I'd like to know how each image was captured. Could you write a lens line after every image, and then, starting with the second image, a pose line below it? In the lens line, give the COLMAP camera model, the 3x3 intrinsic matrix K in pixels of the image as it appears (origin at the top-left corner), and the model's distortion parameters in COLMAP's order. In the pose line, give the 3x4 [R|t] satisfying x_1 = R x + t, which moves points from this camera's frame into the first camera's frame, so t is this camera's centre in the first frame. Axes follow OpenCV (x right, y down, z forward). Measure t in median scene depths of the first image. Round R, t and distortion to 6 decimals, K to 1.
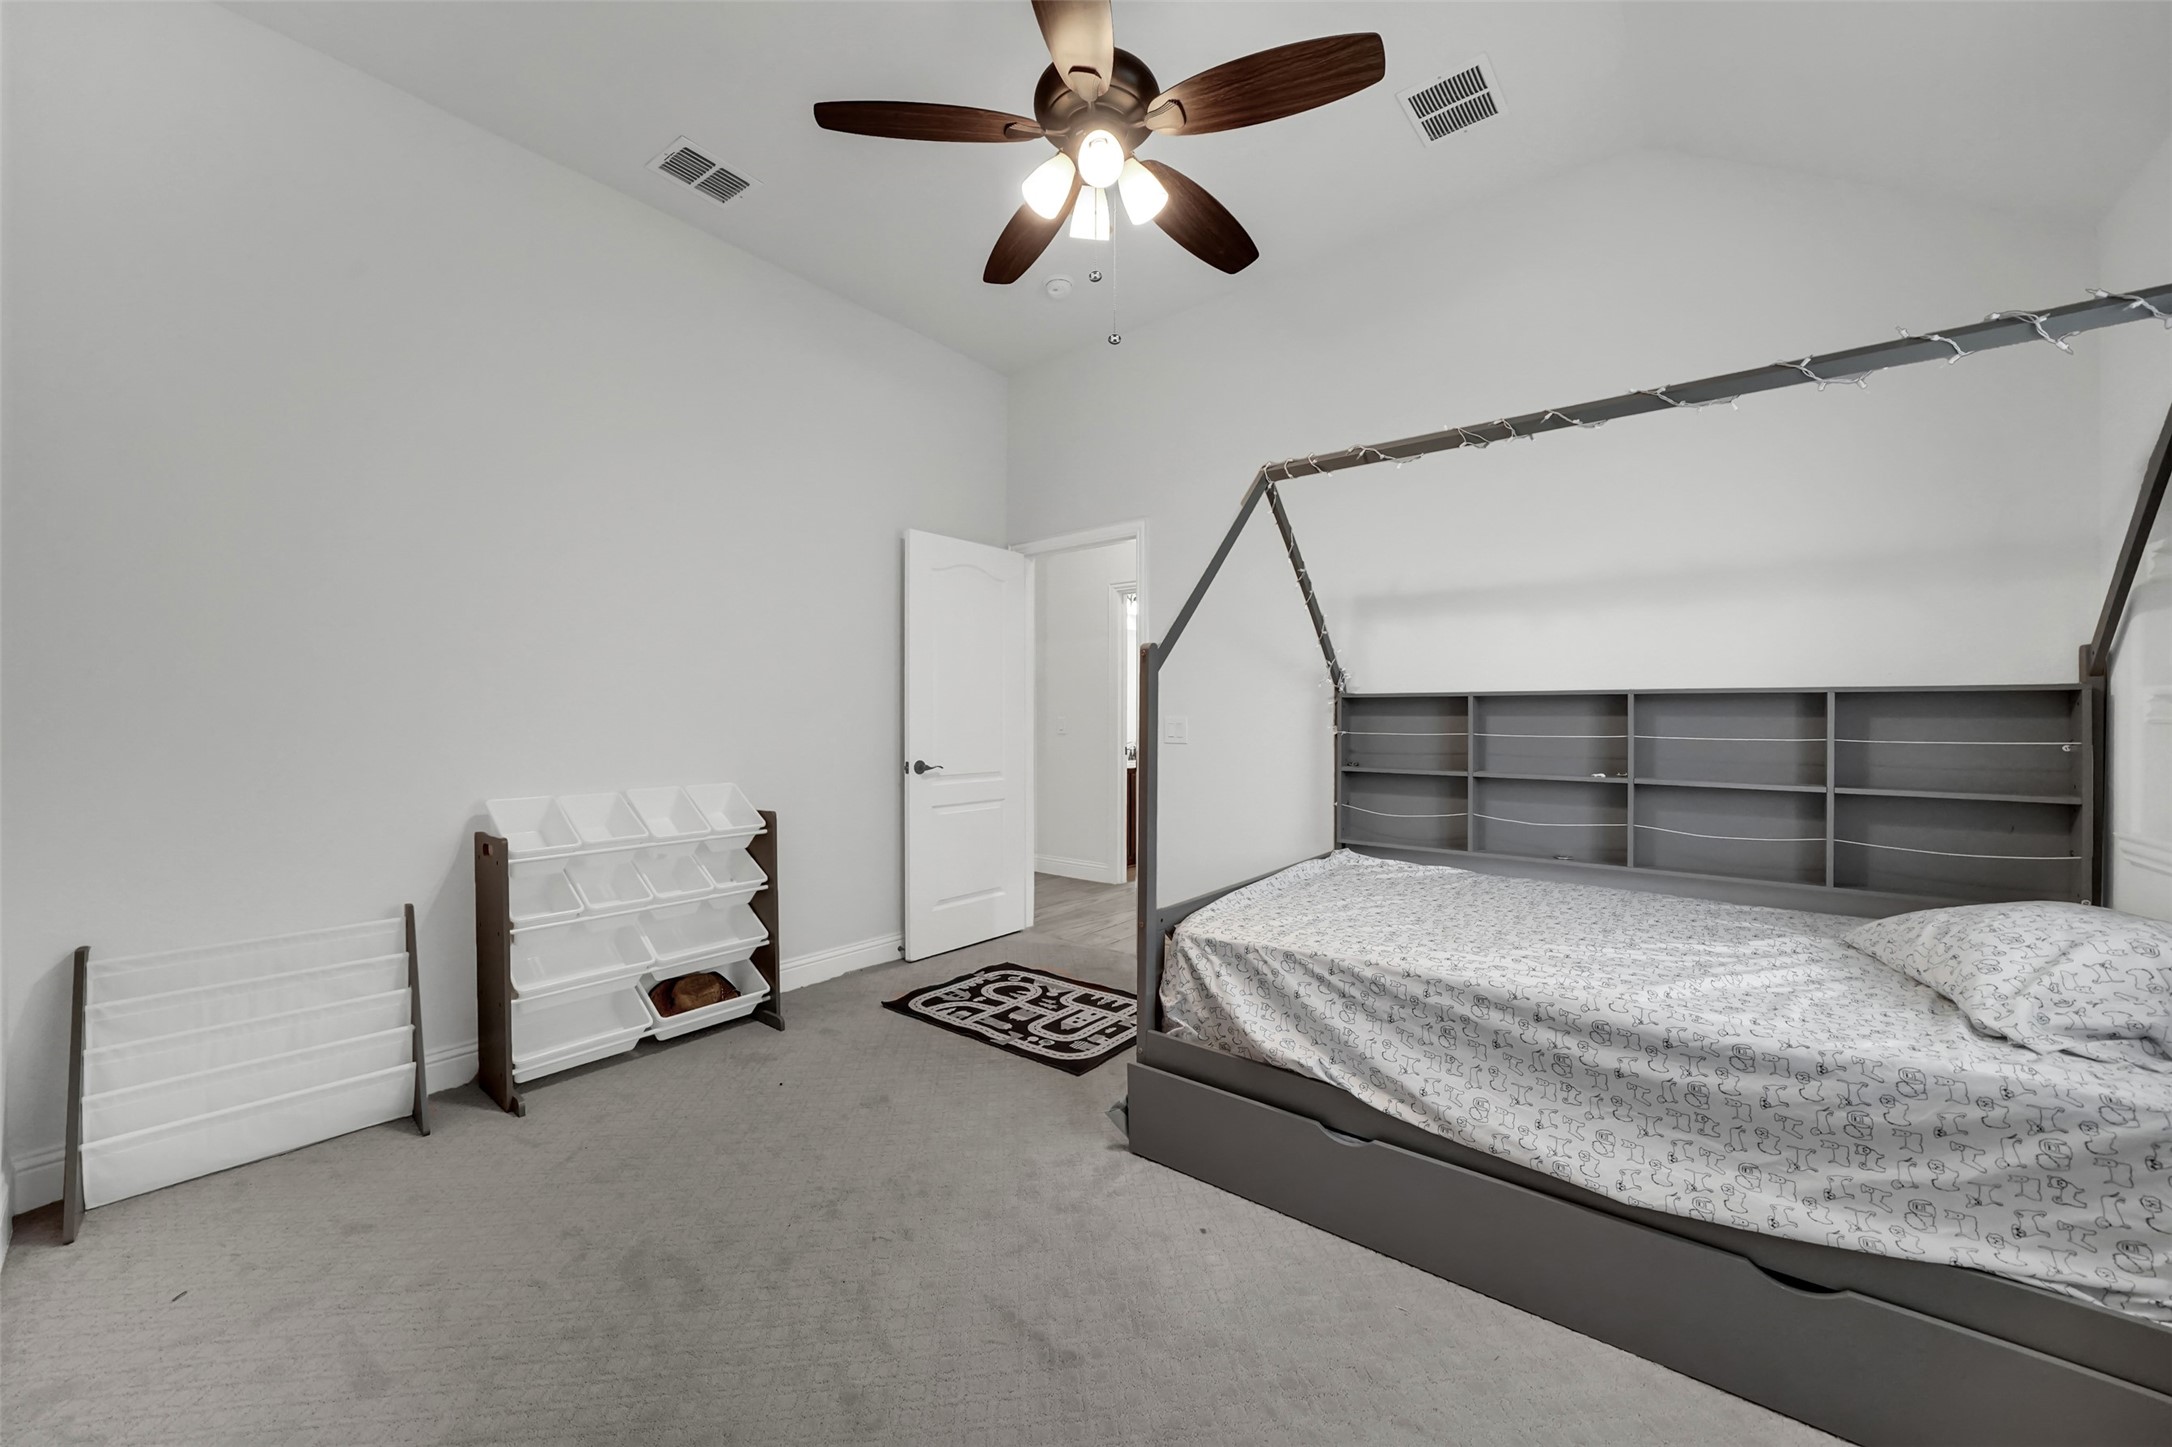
lens RADIAL K [[815.1, 0, 1068.0], [0, 815.1, 714.6], [0, 0, 1]] dist [0.001907, 0.000043]
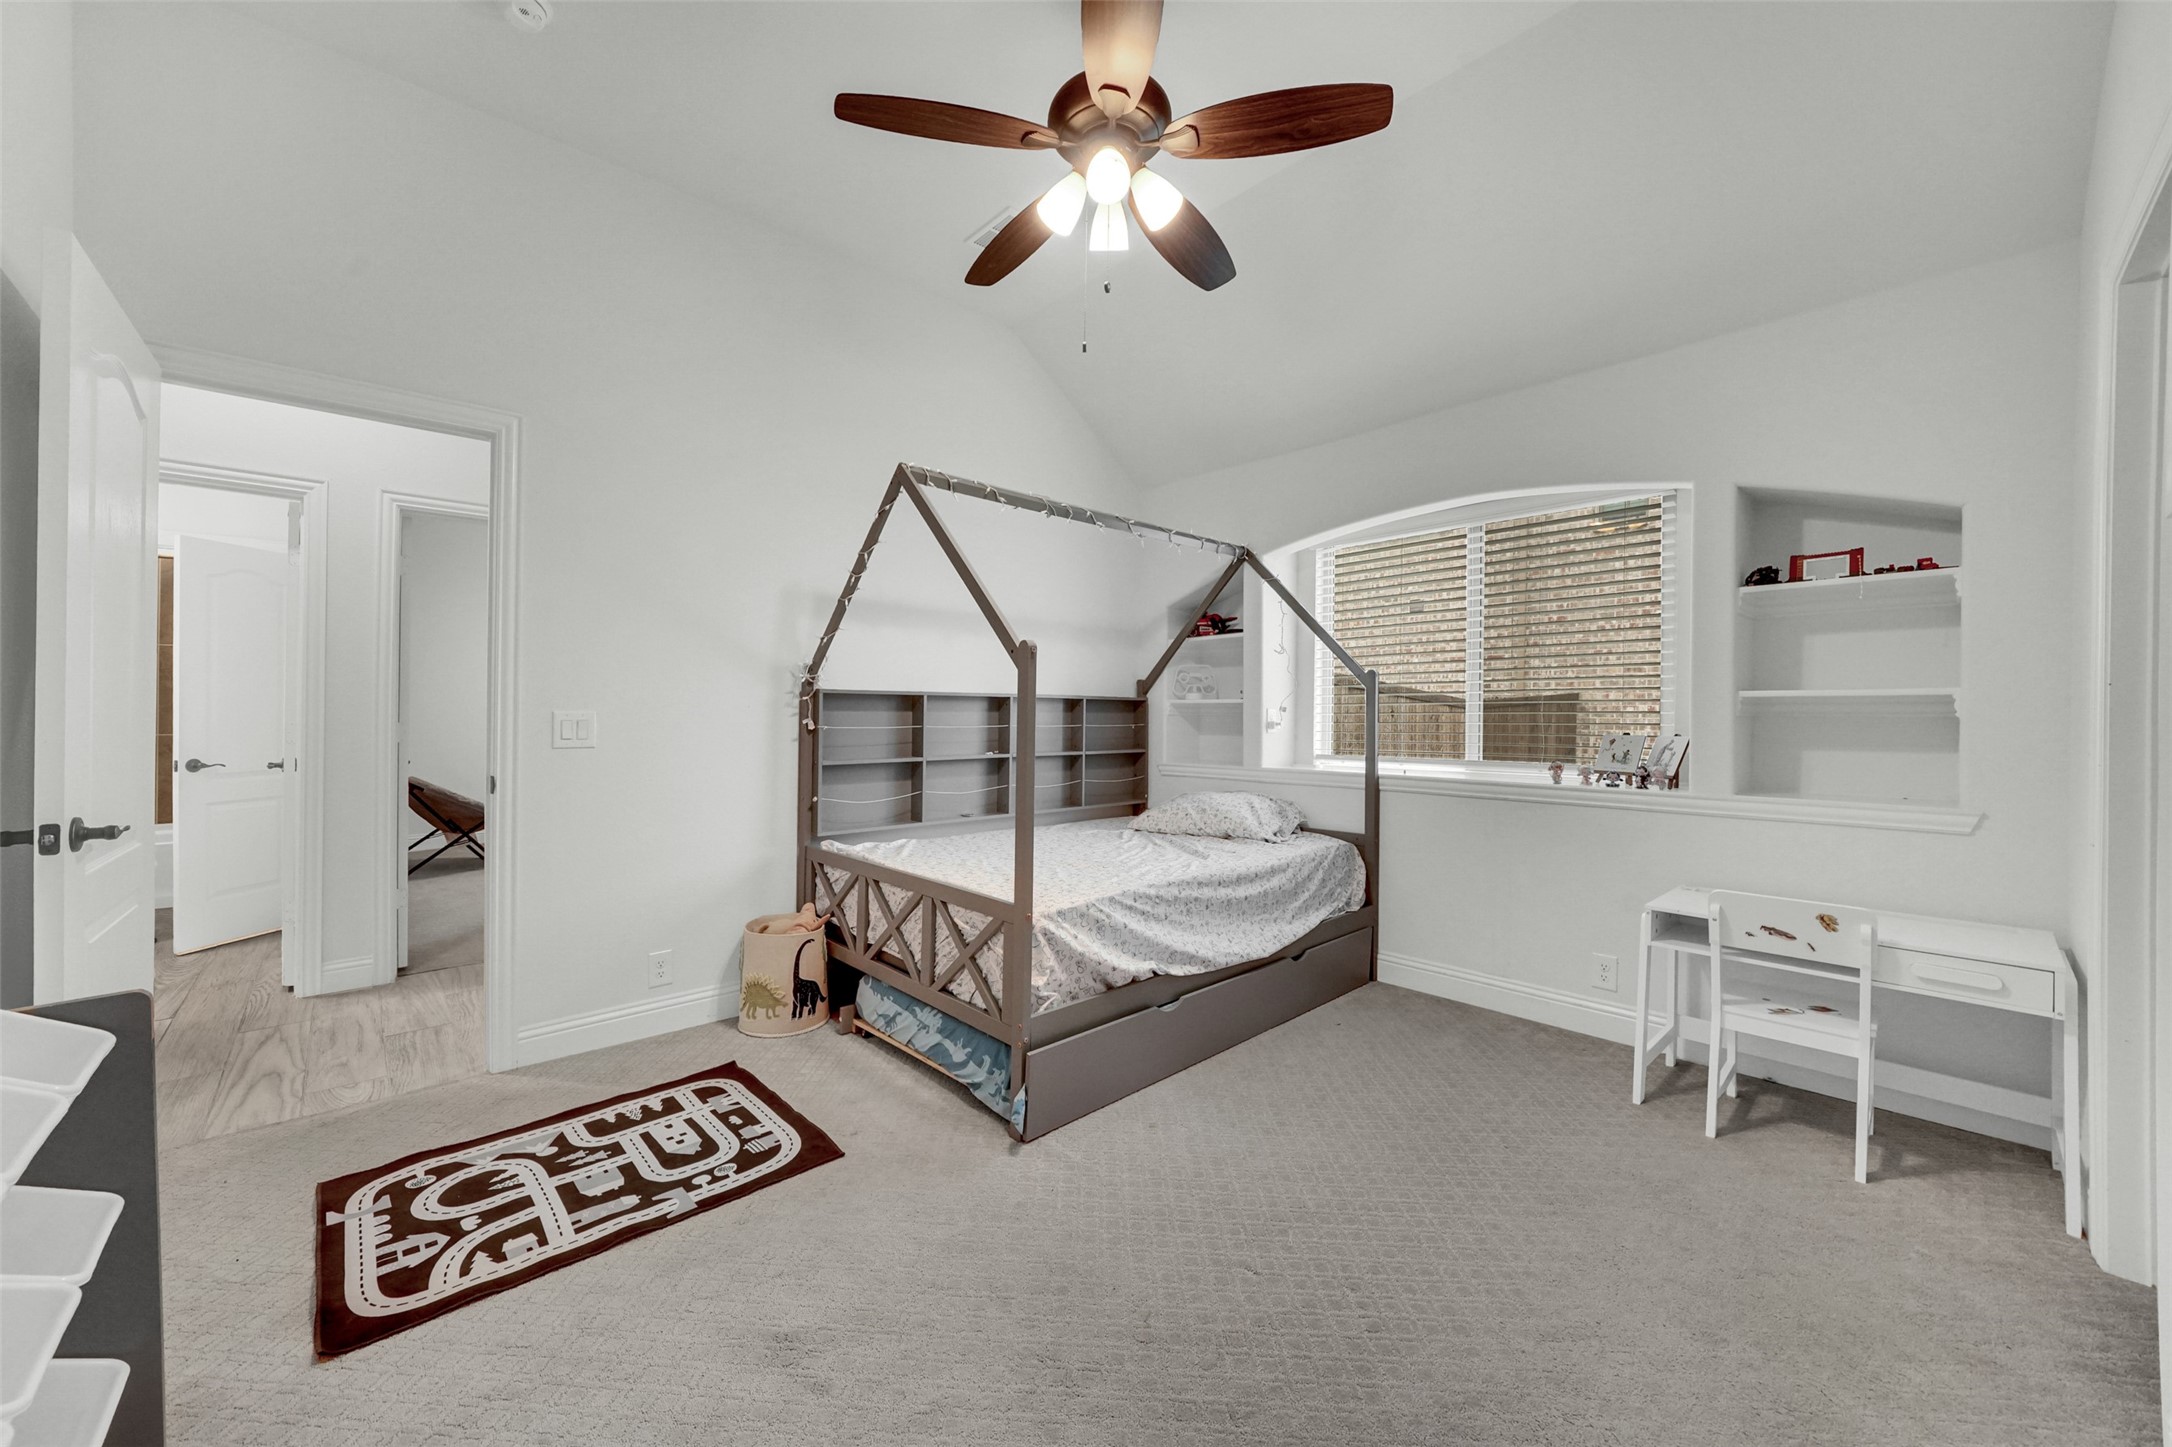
lens RADIAL K [[815.1, 0, 1070.8], [0, 815.1, 718.0], [0, 0, 1]] dist [0.001907, 0.000043]
pose [[0.147621, -0.006896, 0.989020, -0.651982], [-0.005160, 0.999957, 0.007742, 0.001698], [-0.989030, -0.006246, 0.147580, 0.573195]]
